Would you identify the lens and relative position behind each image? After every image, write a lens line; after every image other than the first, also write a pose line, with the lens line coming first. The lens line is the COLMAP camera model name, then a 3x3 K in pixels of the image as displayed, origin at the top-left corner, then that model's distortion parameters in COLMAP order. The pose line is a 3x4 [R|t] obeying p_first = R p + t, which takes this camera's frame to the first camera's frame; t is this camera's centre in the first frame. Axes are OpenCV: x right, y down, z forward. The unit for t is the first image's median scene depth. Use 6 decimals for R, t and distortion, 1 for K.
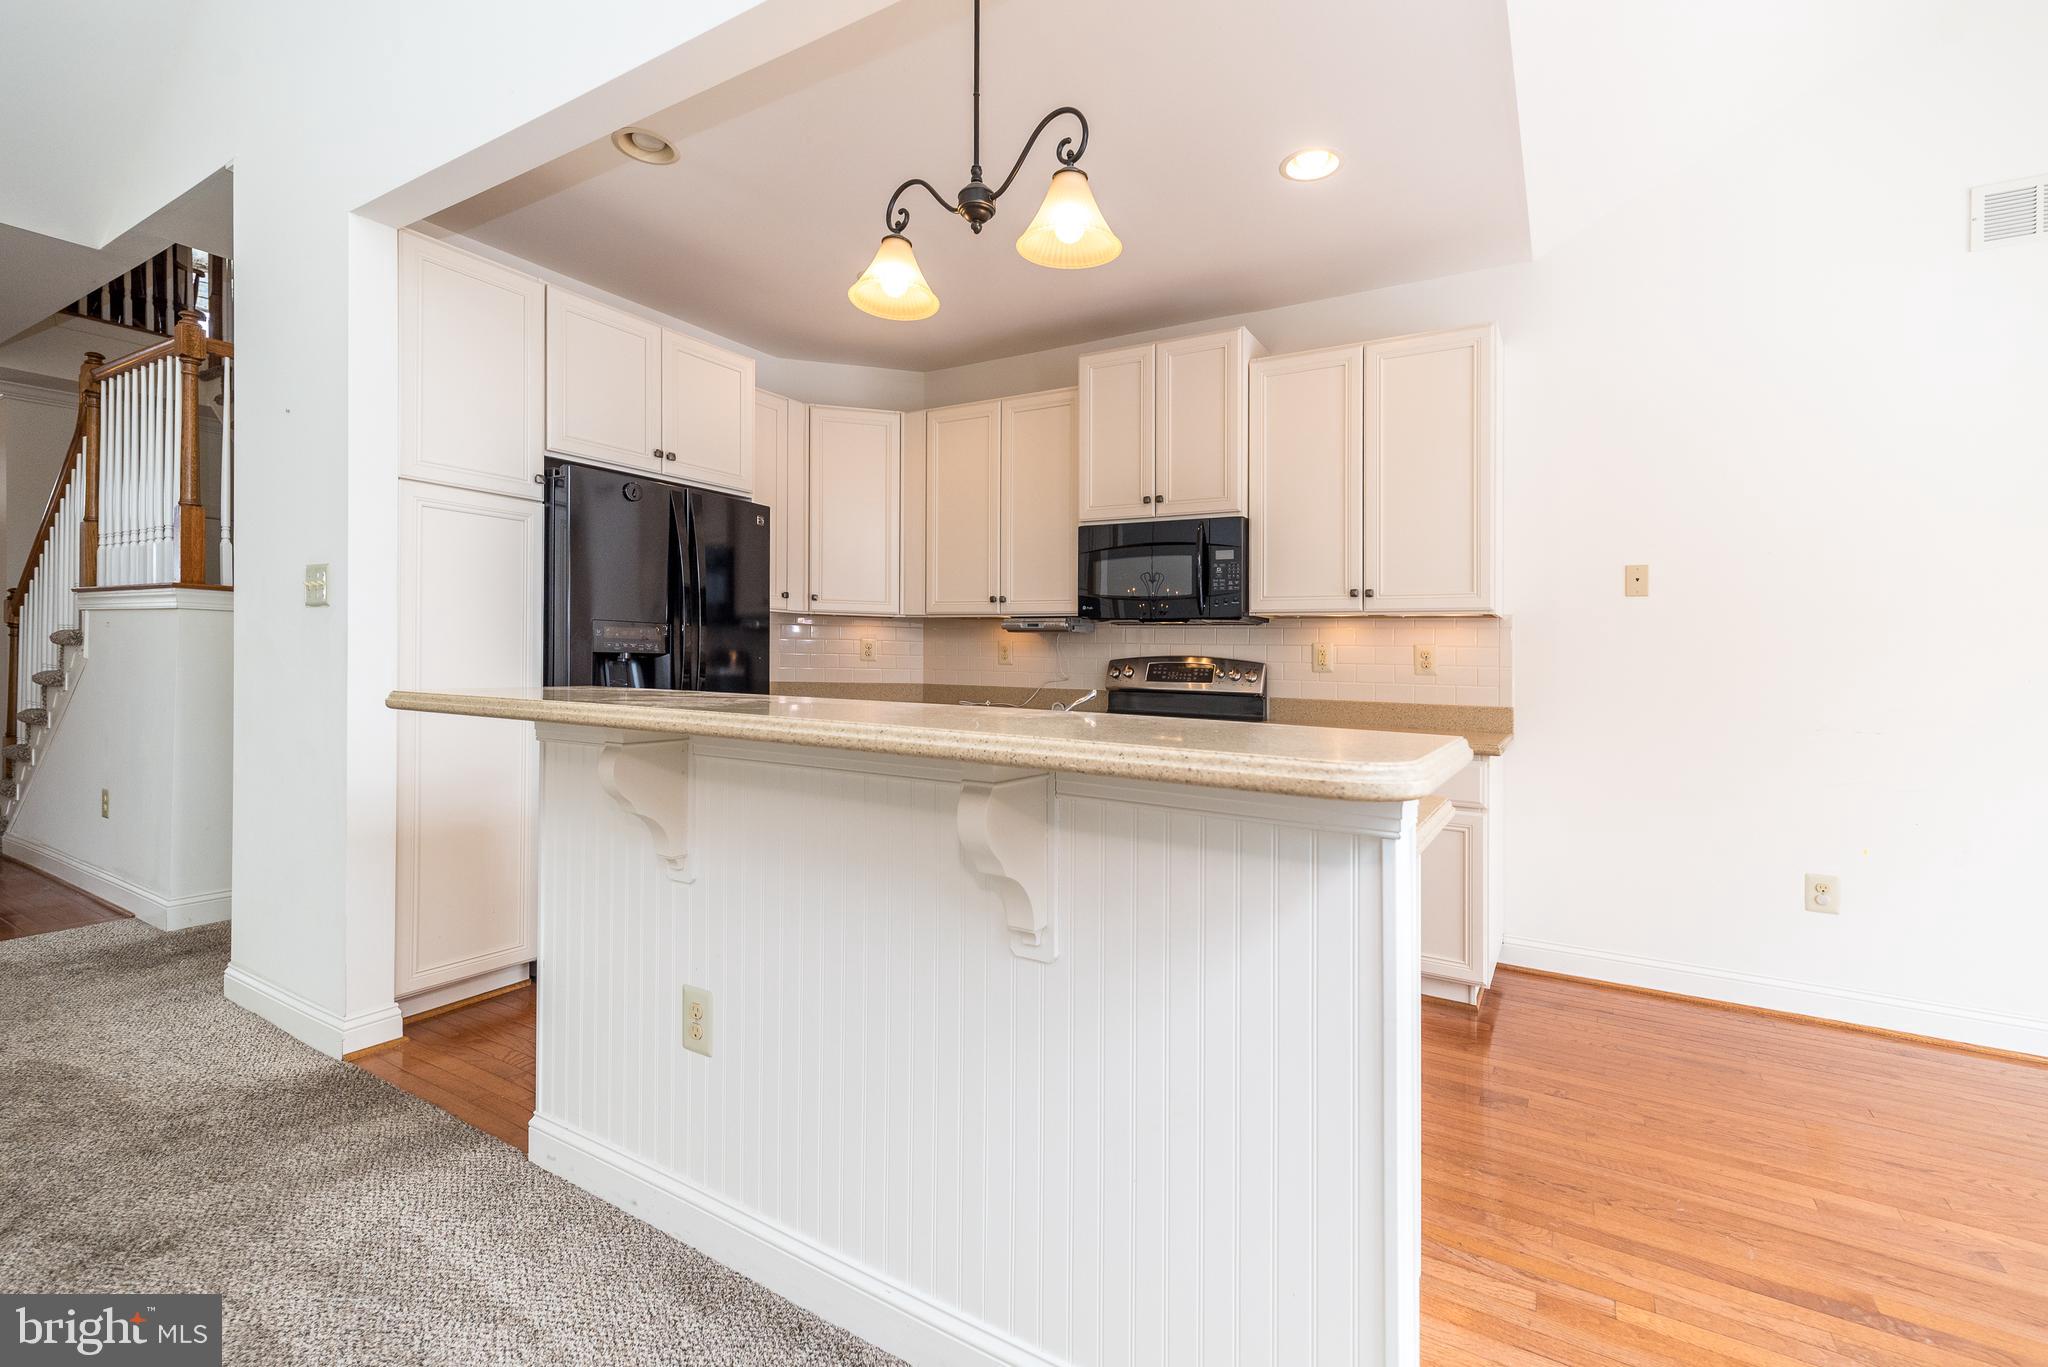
lens RADIAL K [[896.6, 0, 1033.5], [0, 896.6, 662.4], [0, 0, 1]] dist [0.007652, 0.000650]
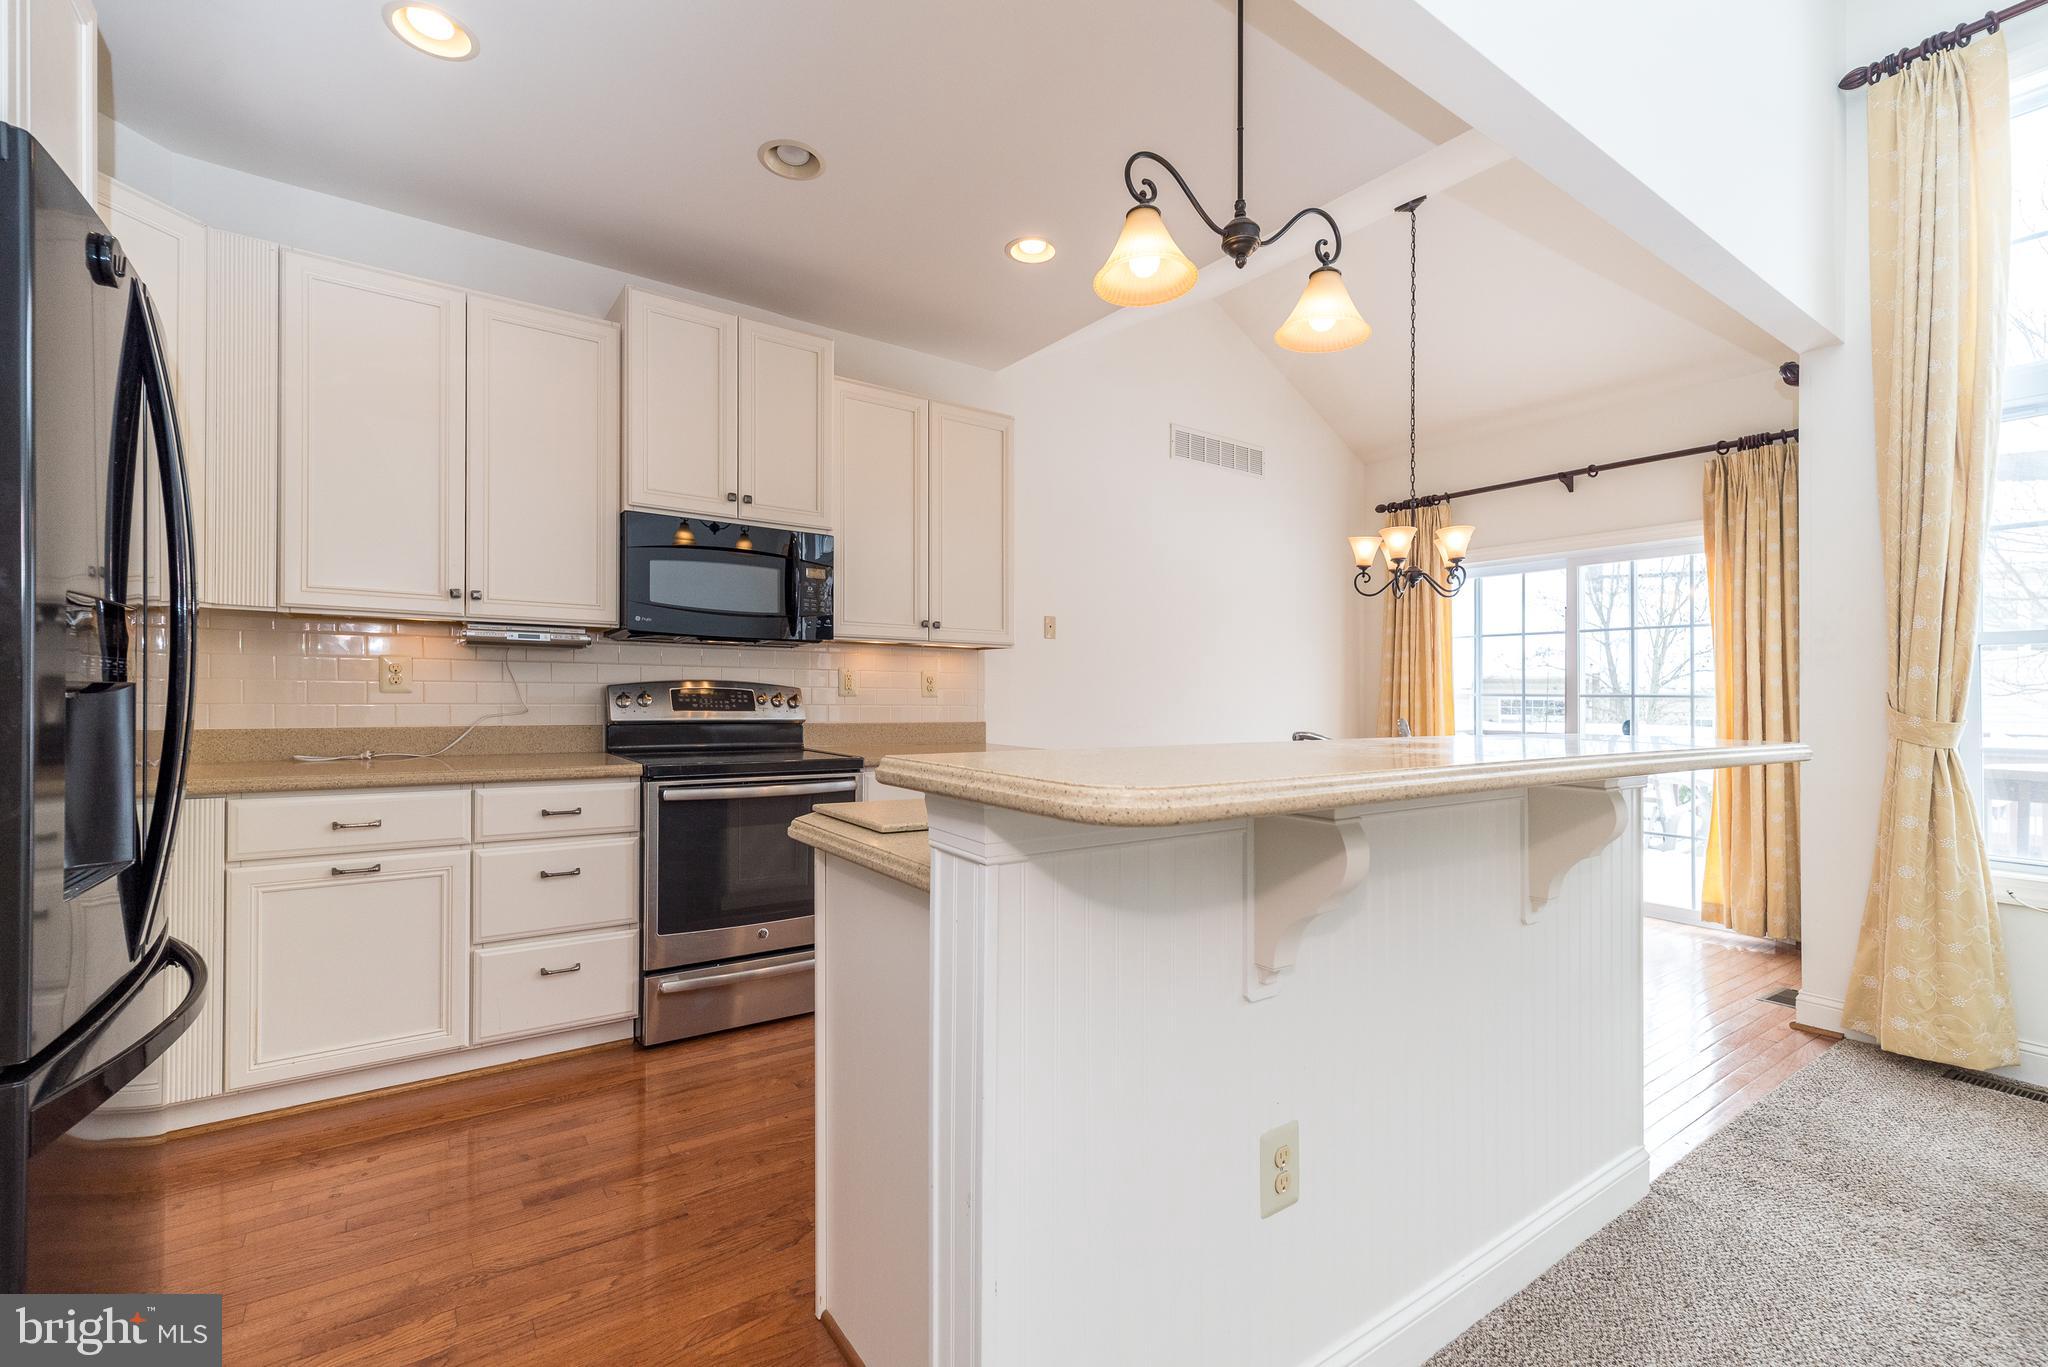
lens RADIAL K [[896.6, 0, 1020.6], [0, 896.6, 685.9], [0, 0, 1]] dist [0.007652, 0.000650]
pose [[0.398855, -0.008842, 0.916971, -0.600035], [-0.000384, 0.999952, 0.009809, -0.012440], [-0.917014, -0.004265, 0.398832, 0.456710]]
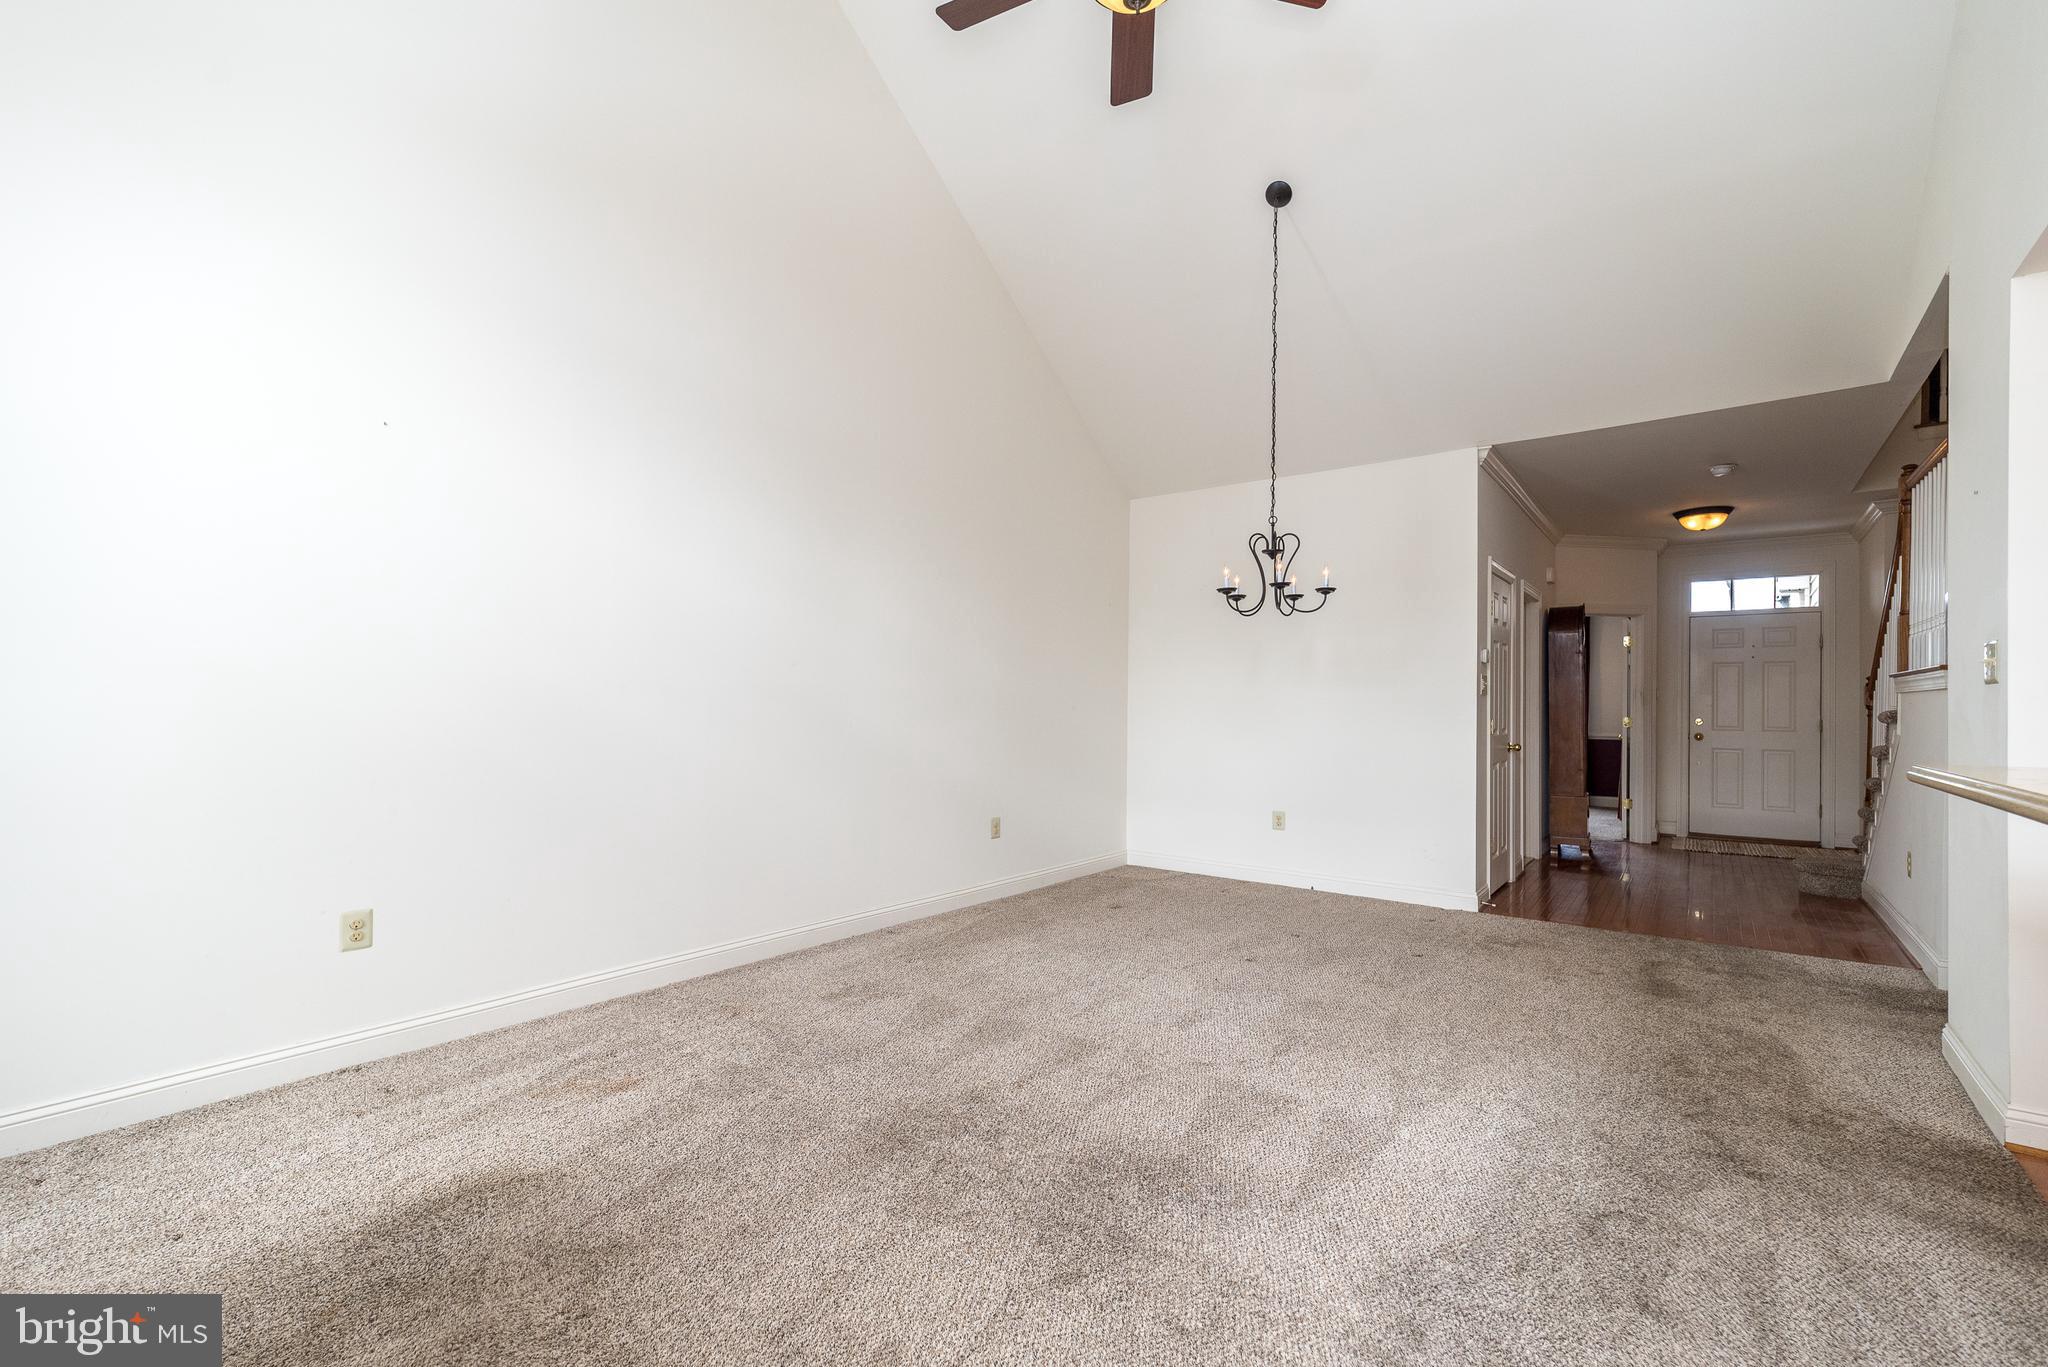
lens RADIAL K [[896.6, 0, 1024.0], [0, 896.6, 711.9], [0, 0, 1]] dist [0.007652, 0.000650]
pose [[-0.109239, -0.018100, -0.993851, 0.241132], [-0.015042, 0.999750, -0.016555, 0.002690], [0.993902, 0.013141, -0.109484, 0.035980]]
